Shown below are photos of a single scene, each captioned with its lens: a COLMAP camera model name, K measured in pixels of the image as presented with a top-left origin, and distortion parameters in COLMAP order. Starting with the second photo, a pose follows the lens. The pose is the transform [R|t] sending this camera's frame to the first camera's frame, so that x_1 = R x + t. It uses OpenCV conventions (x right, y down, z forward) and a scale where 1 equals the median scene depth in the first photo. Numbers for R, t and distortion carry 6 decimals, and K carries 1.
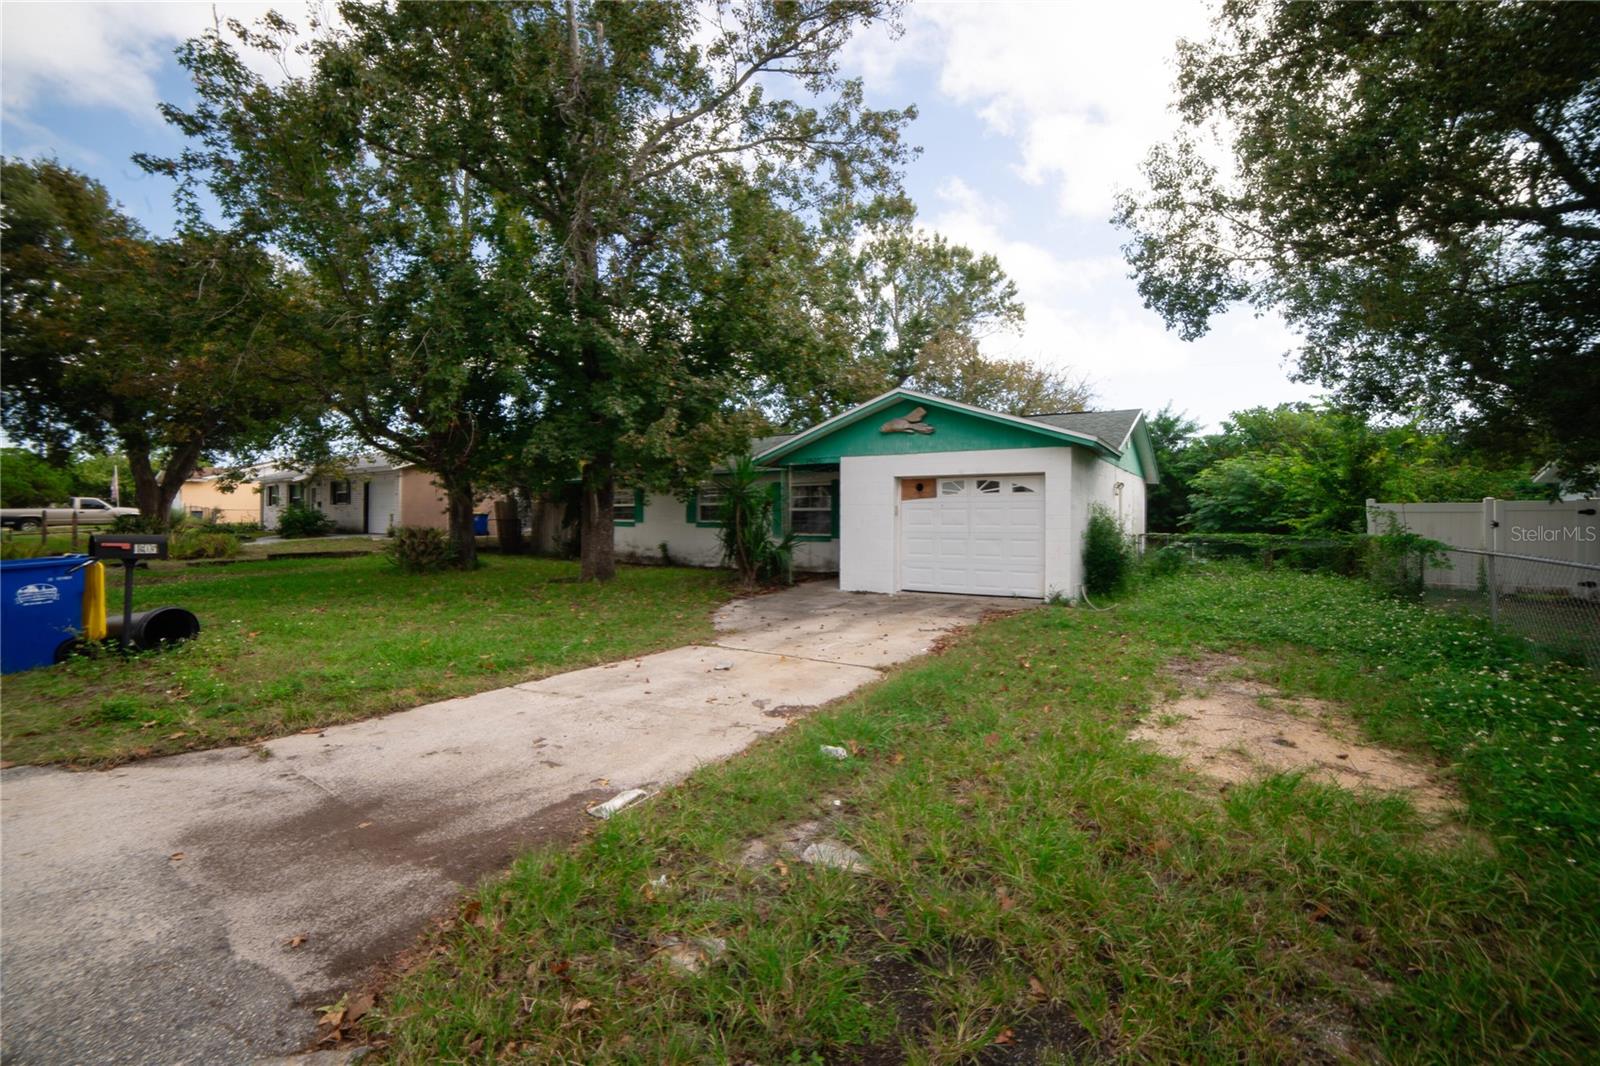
lens RADIAL K [[661.7, 0, 820.9], [0, 661.7, 522.6], [0, 0, 1]] dist [-0.109993, 0.040282]
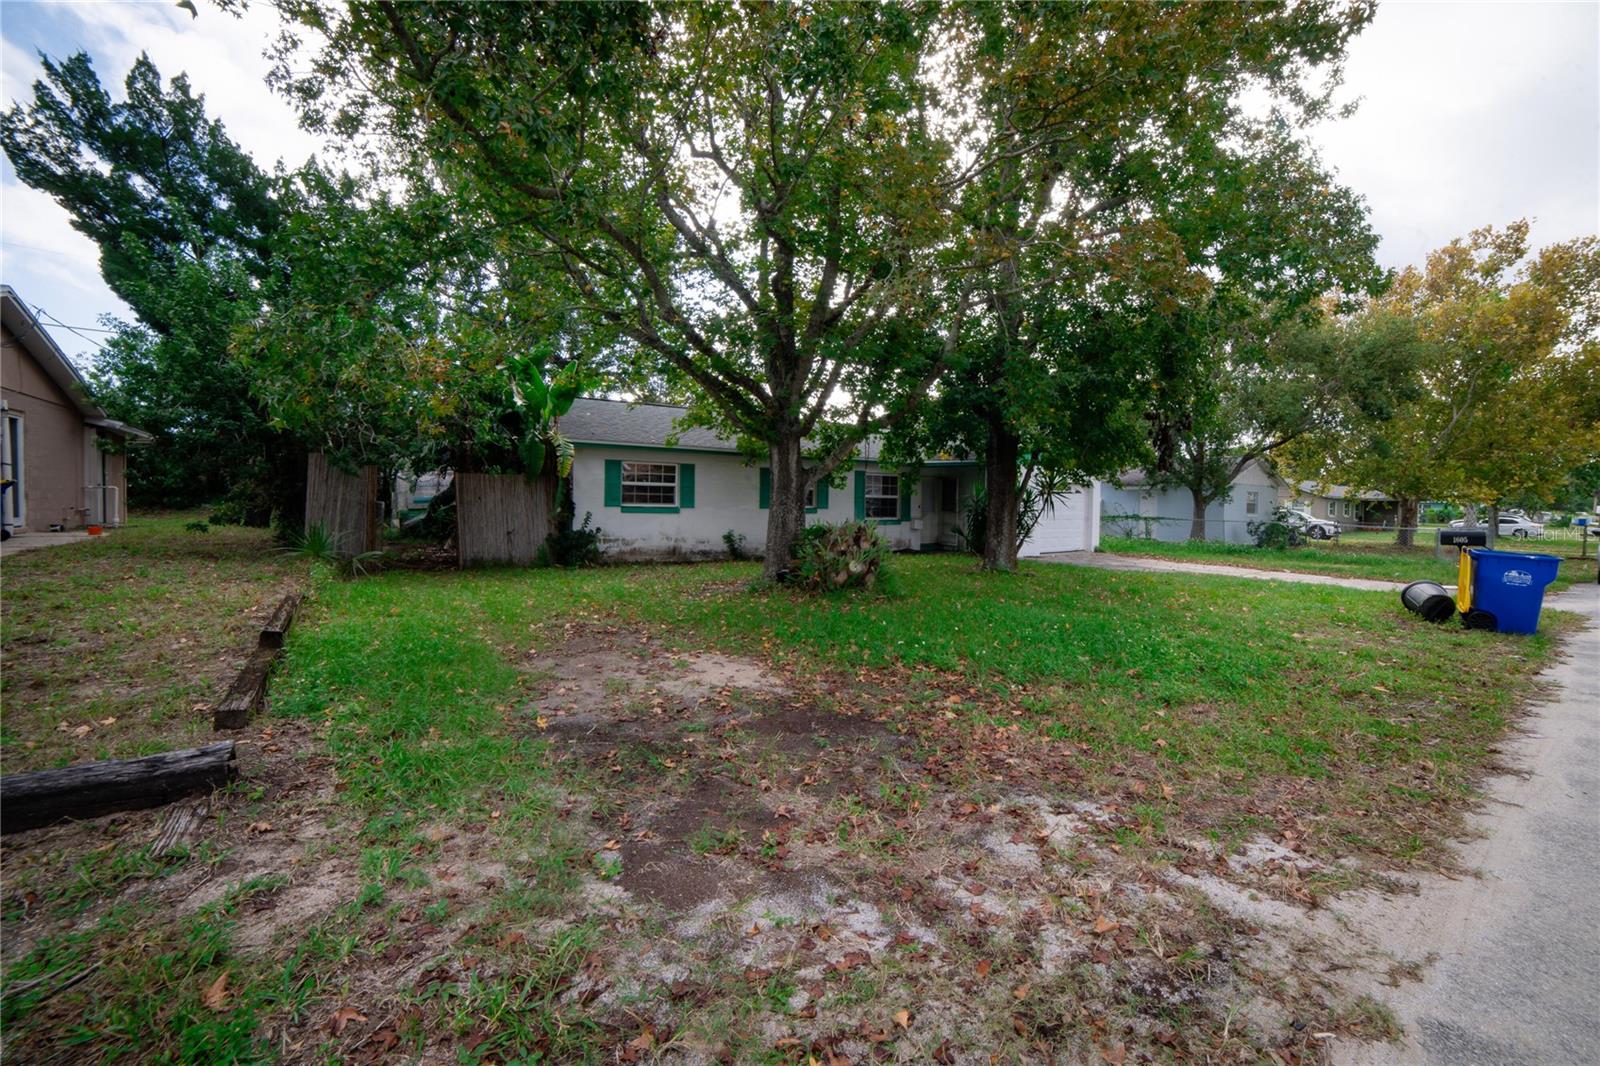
lens RADIAL K [[661.7, 0, 820.9], [0, 661.7, 522.6], [0, 0, 1]] dist [-0.109993, 0.040282]
pose [[0.354544, -0.026233, 0.934671, -1.501312], [-0.010157, 0.999439, 0.031904, -0.014647], [-0.934984, -0.020805, 0.354079, 0.930694]]
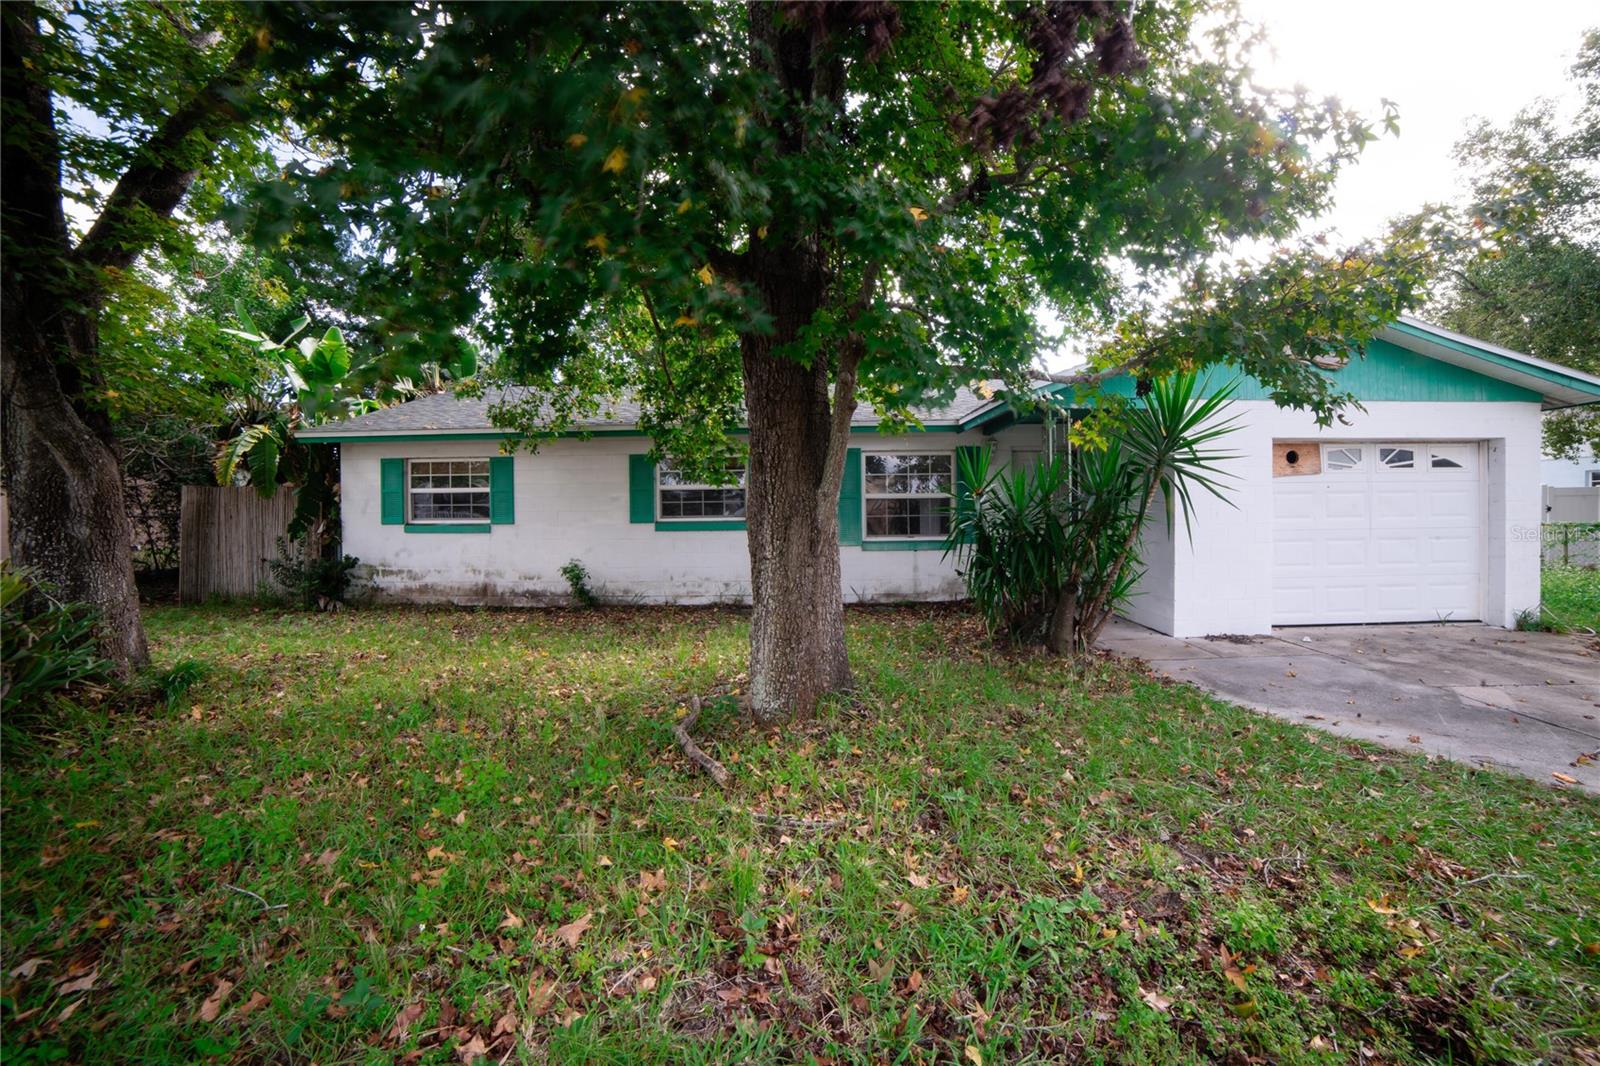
lens RADIAL K [[661.7, 0, 820.9], [0, 661.7, 522.6], [0, 0, 1]] dist [-0.109993, 0.040282]
pose [[0.845748, -0.021095, 0.533166, -0.533059], [0.015551, 0.999768, 0.014889, -0.008179], [-0.533357, -0.004301, 0.845880, 0.735608]]
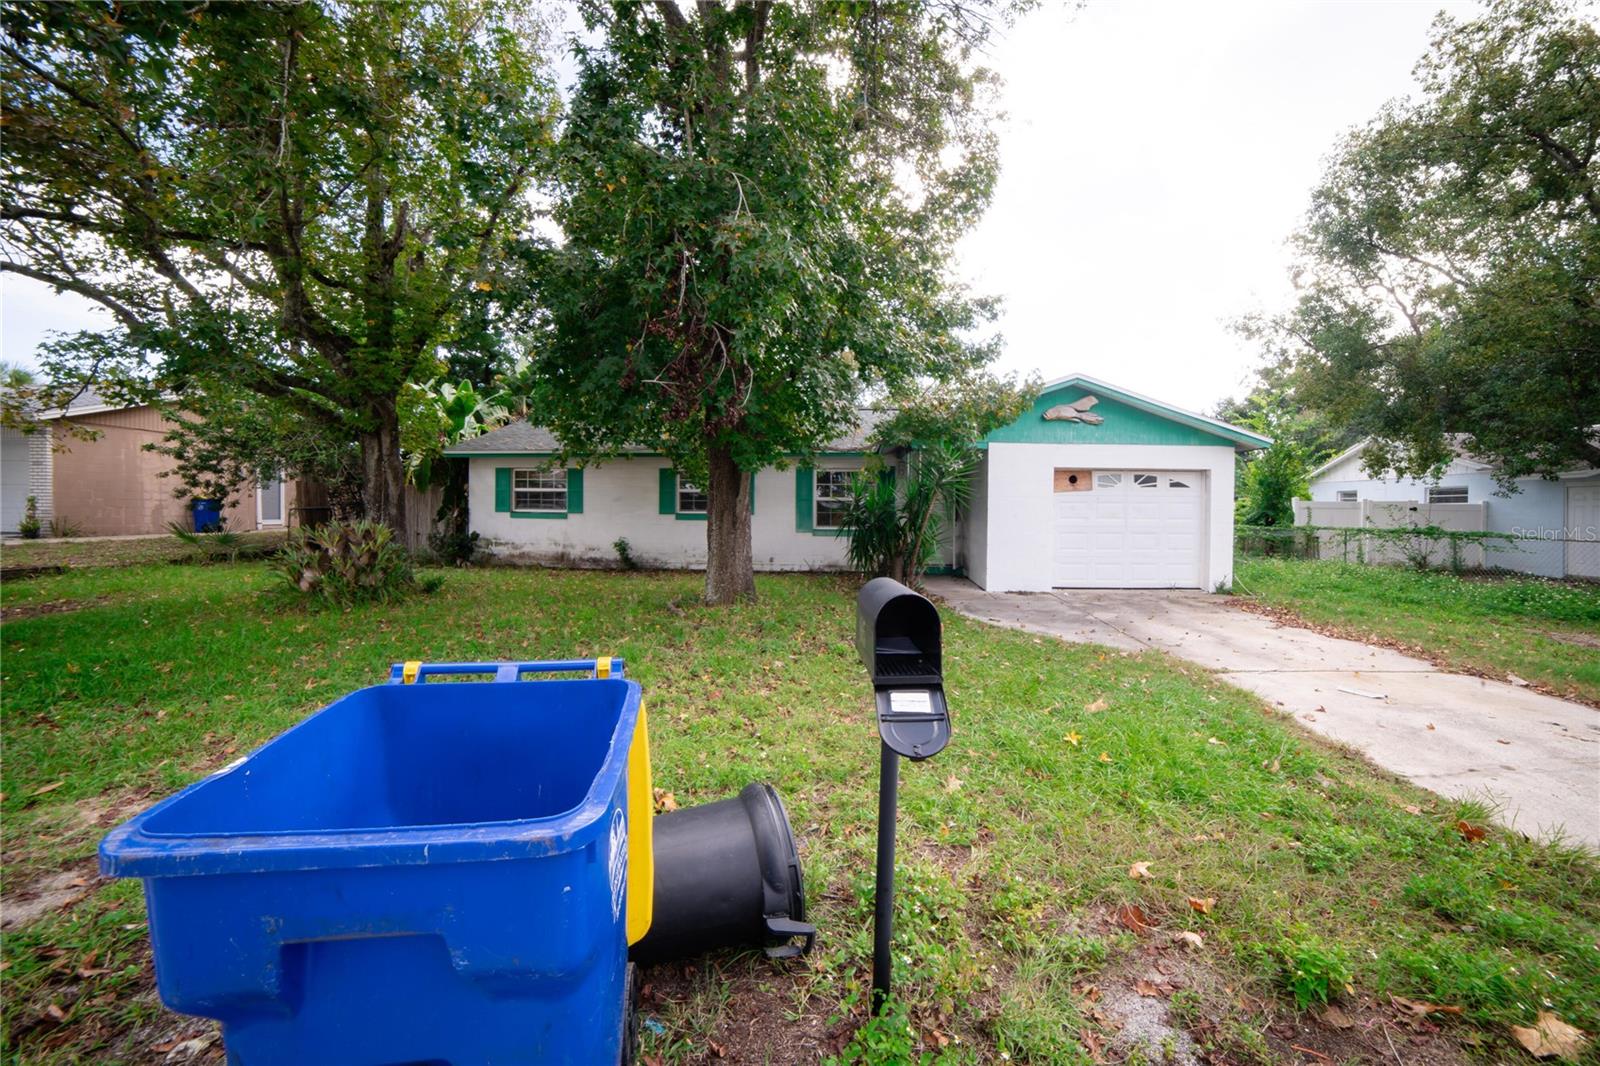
lens RADIAL K [[661.7, 0, 820.9], [0, 661.7, 522.6], [0, 0, 1]] dist [-0.109993, 0.040282]
pose [[0.876331, -0.004999, 0.481684, -0.621820], [-0.003993, 0.999836, 0.017641, -0.006166], [-0.481693, -0.017383, 0.876168, 0.347858]]
